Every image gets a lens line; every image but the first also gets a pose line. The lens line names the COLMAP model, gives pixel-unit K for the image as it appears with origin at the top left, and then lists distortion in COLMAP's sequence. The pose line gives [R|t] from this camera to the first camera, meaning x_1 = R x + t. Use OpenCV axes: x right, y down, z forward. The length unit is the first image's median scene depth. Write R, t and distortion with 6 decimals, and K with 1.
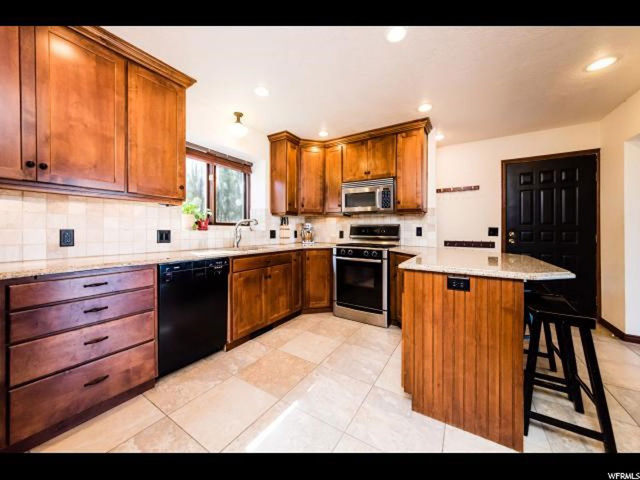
lens RADIAL K [[238.2, 0, 323.3], [0, 238.2, 230.1], [0, 0, 1]] dist [-0.000519, -0.000062]
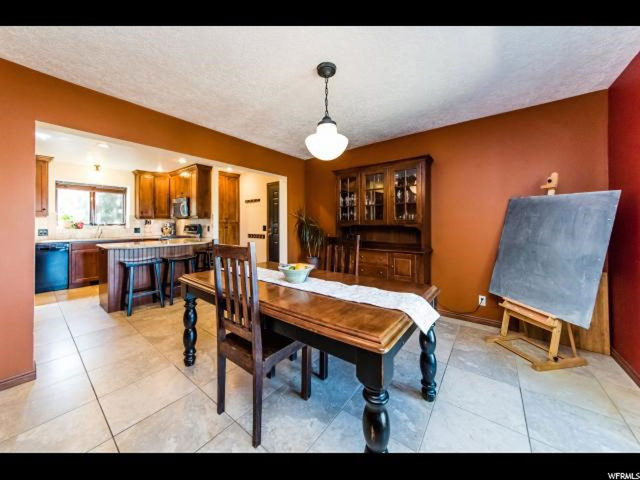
lens RADIAL K [[238.2, 0, 323.3], [0, 238.2, 230.1], [0, 0, 1]] dist [-0.000519, -0.000062]
pose [[0.994931, -0.002687, -0.100528, 1.265705], [0.005424, 0.999622, 0.026967, -0.021896], [0.100418, -0.027376, 0.994569, -0.537959]]
